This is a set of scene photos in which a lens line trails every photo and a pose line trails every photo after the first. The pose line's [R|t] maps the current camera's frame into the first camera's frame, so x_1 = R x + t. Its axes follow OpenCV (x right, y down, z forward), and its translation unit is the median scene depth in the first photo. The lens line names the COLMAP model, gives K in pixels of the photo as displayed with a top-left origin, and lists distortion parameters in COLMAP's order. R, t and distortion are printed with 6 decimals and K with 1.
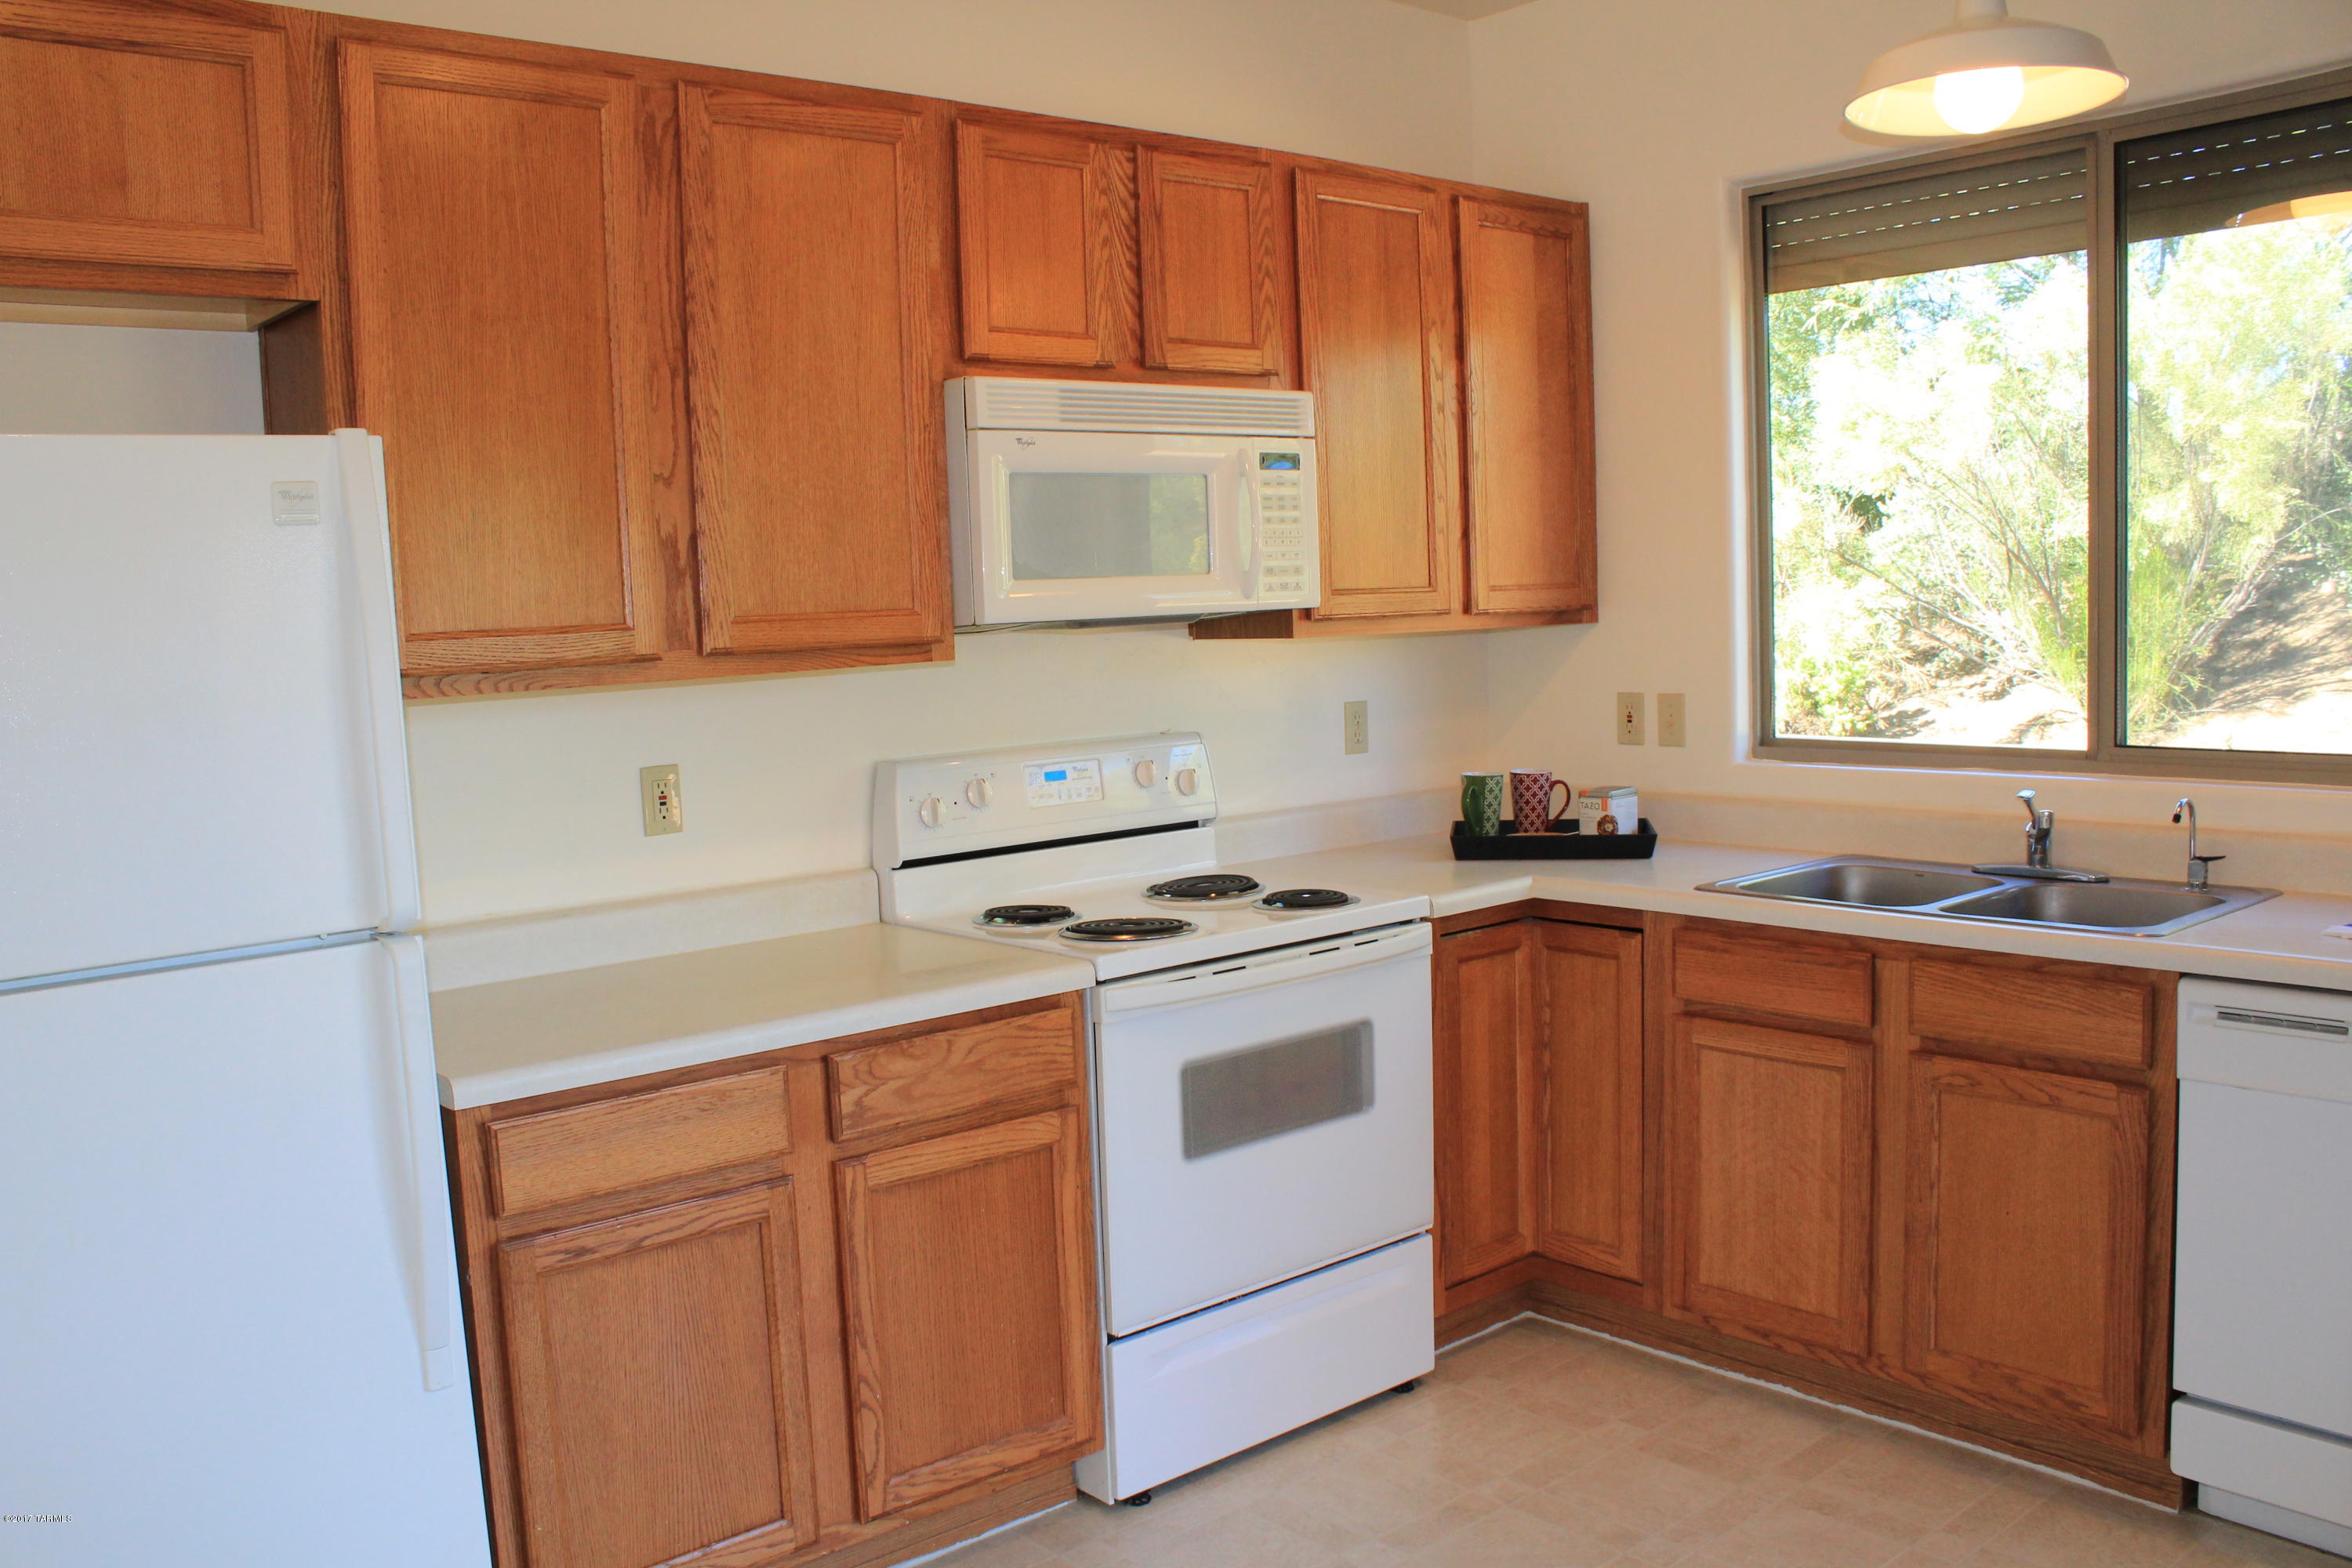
lens RADIAL K [[1951.4, 0, 1173.9], [0, 1951.4, 773.6], [0, 0, 1]] dist [-0.162054, 0.130547]
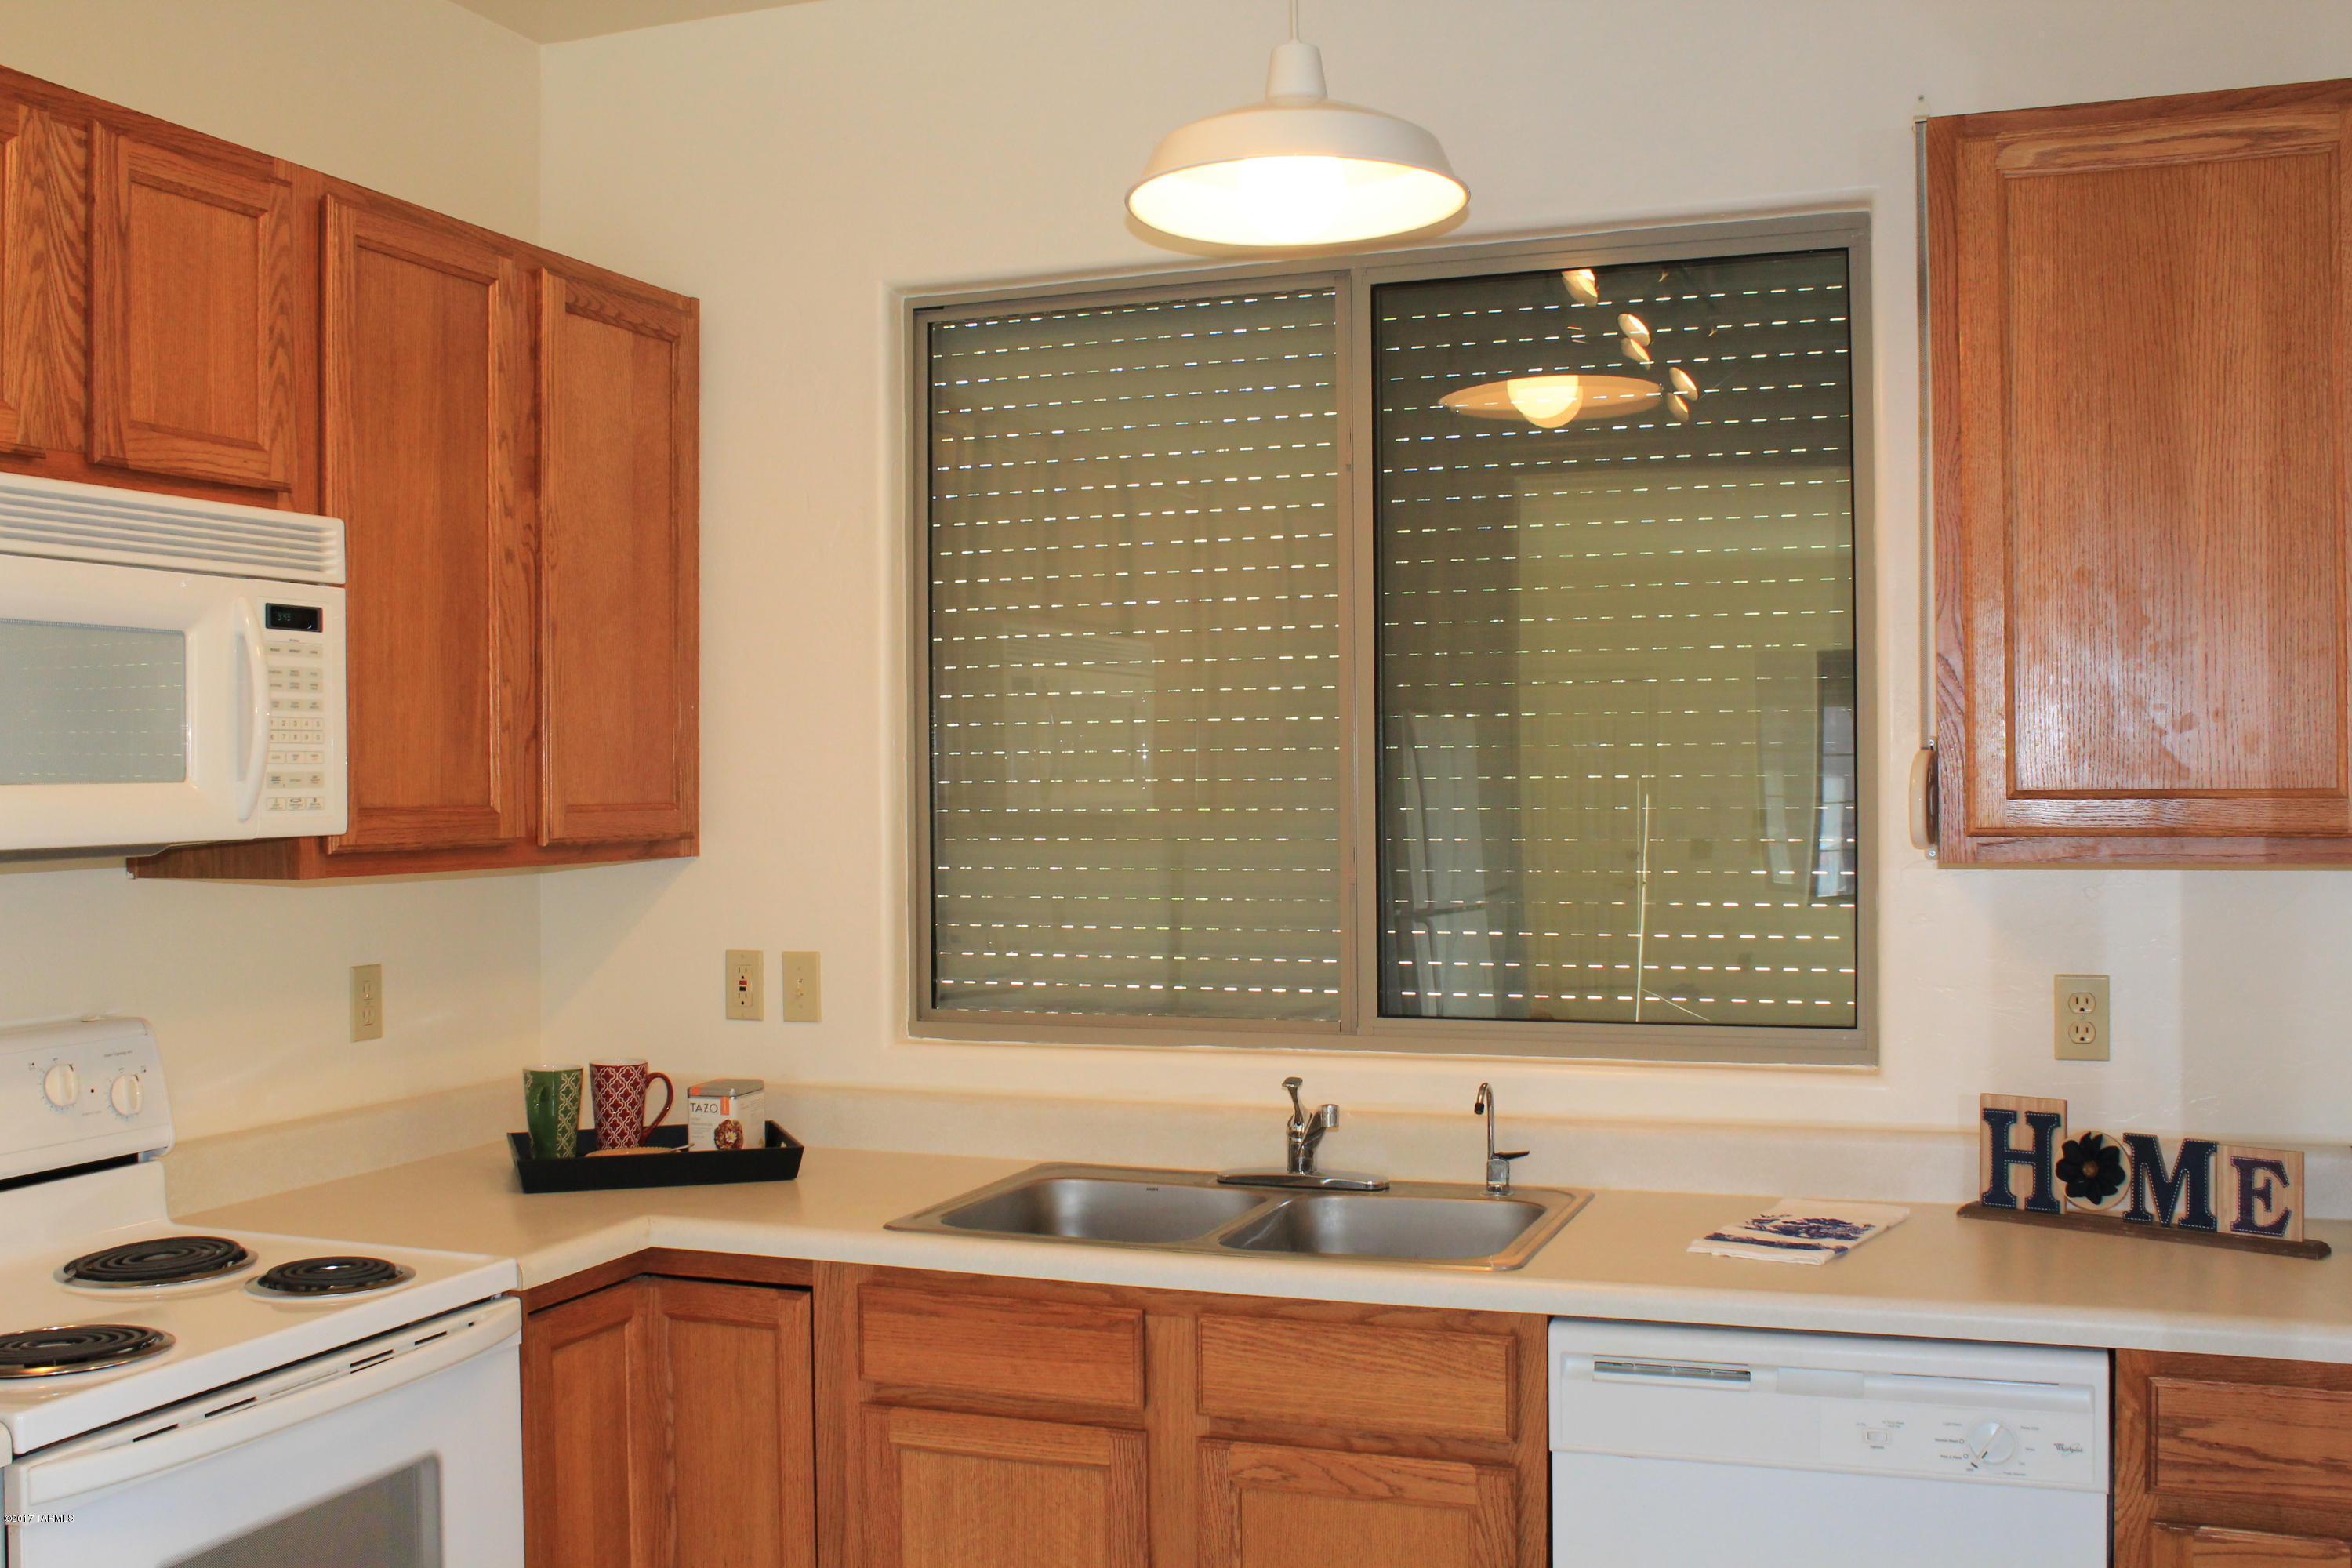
lens RADIAL K [[2261.7, 0, 1163.0], [0, 2261.7, 775.9], [0, 0, 1]] dist [-0.088065, 0.000000]
pose [[0.878067, 0.028205, 0.477705, -0.051887], [0.022000, 0.994827, -0.099174, -0.024572], [-0.478031, 0.097591, 0.872905, 0.200169]]
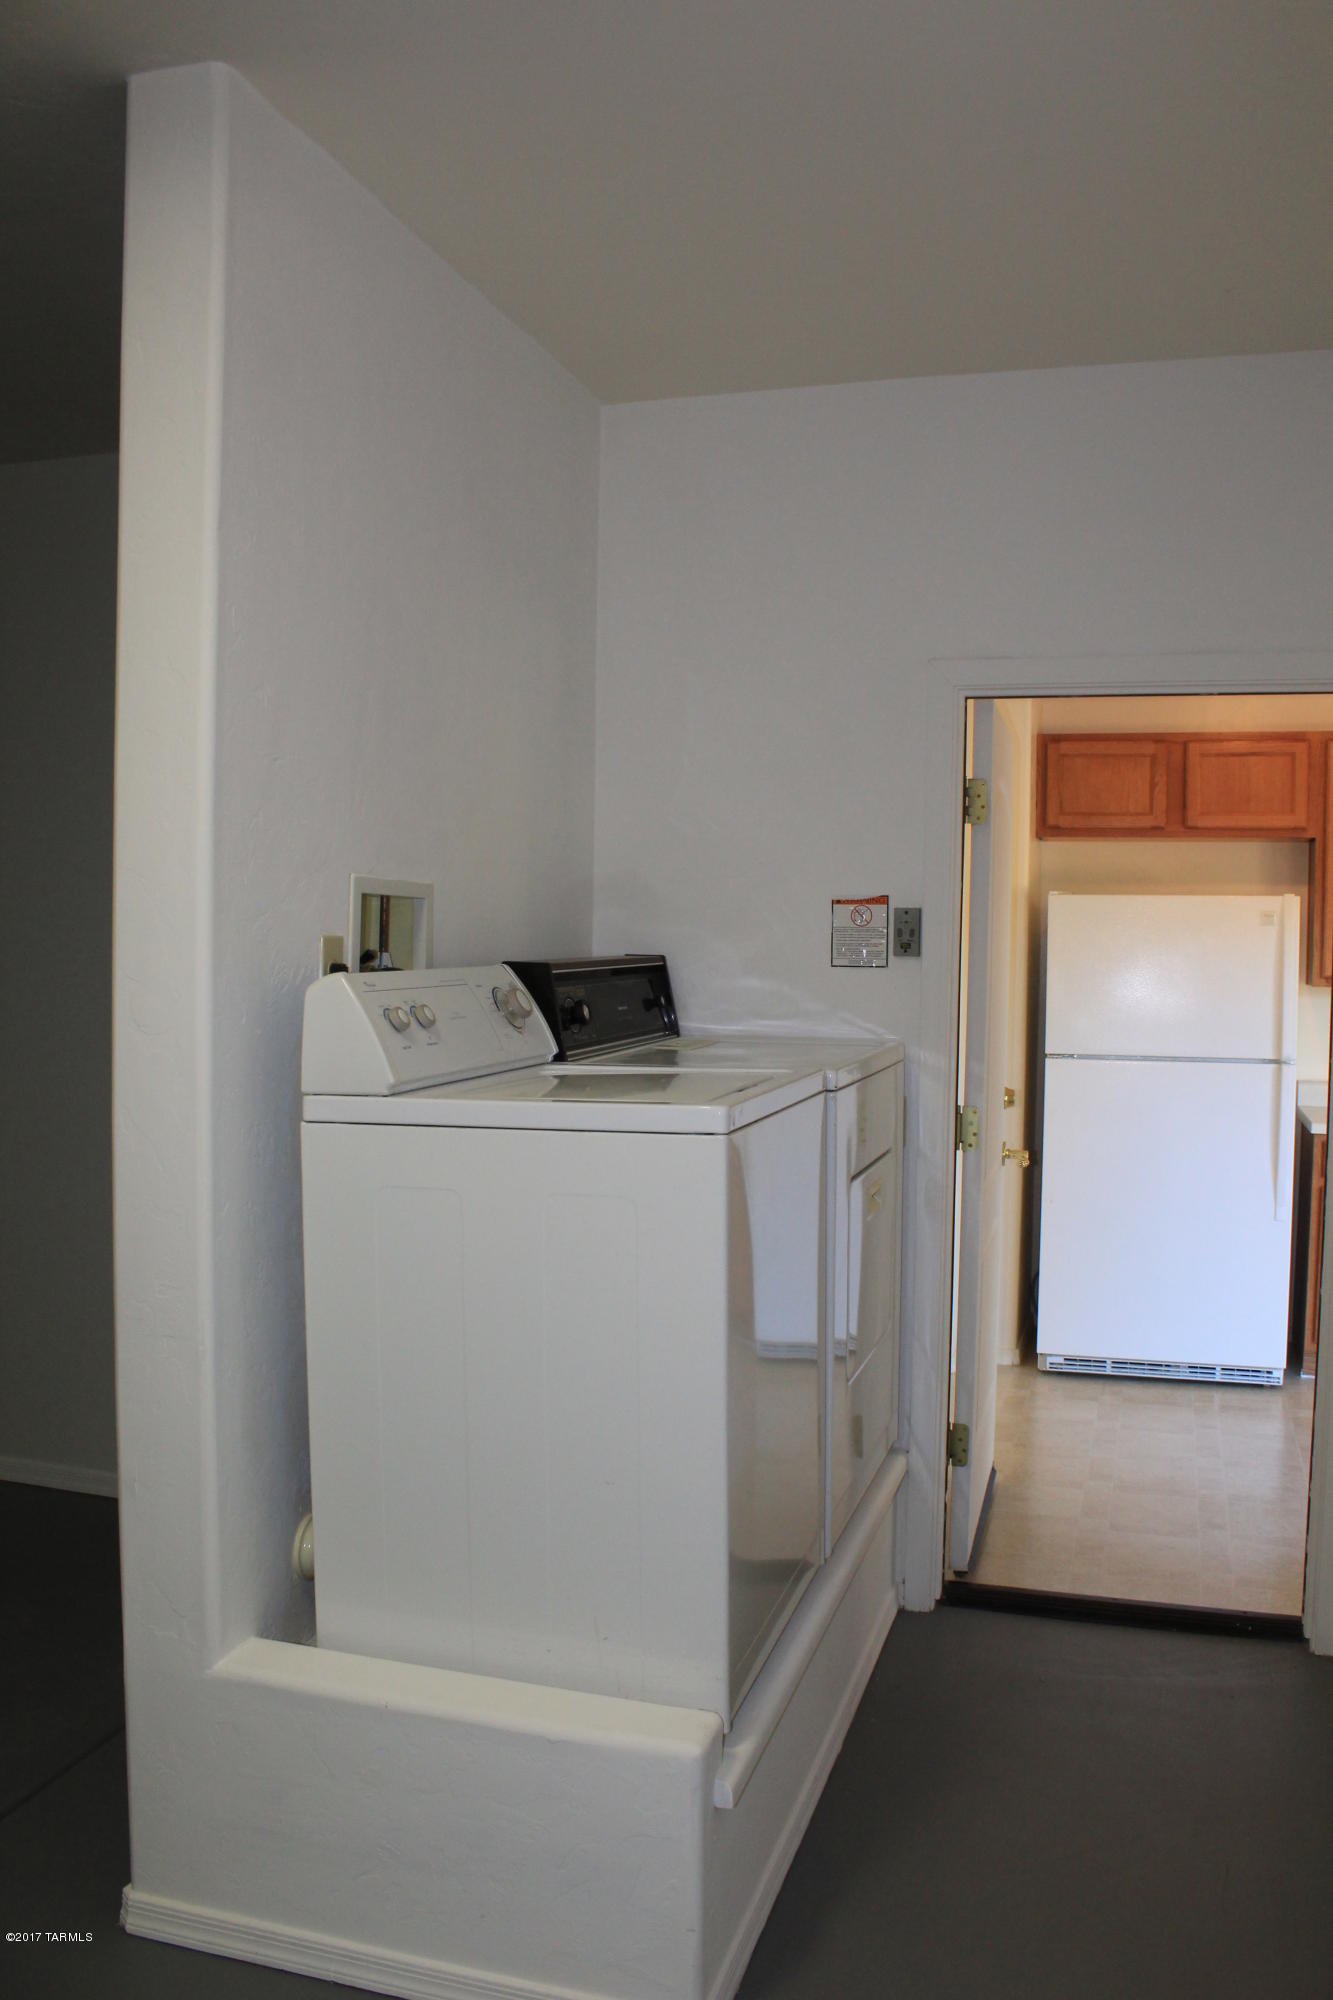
lens RADIAL K [[1659.4, 0, 664.5], [0, 1659.4, 999.4], [0, 0, 1]] dist [-0.162054, 0.130547]
pose [[0.529040, 0.078622, -0.844947, 0.780480], [-0.113083, 0.993350, 0.021627, 0.026010], [0.841029, 0.084108, 0.534413, -0.760556]]
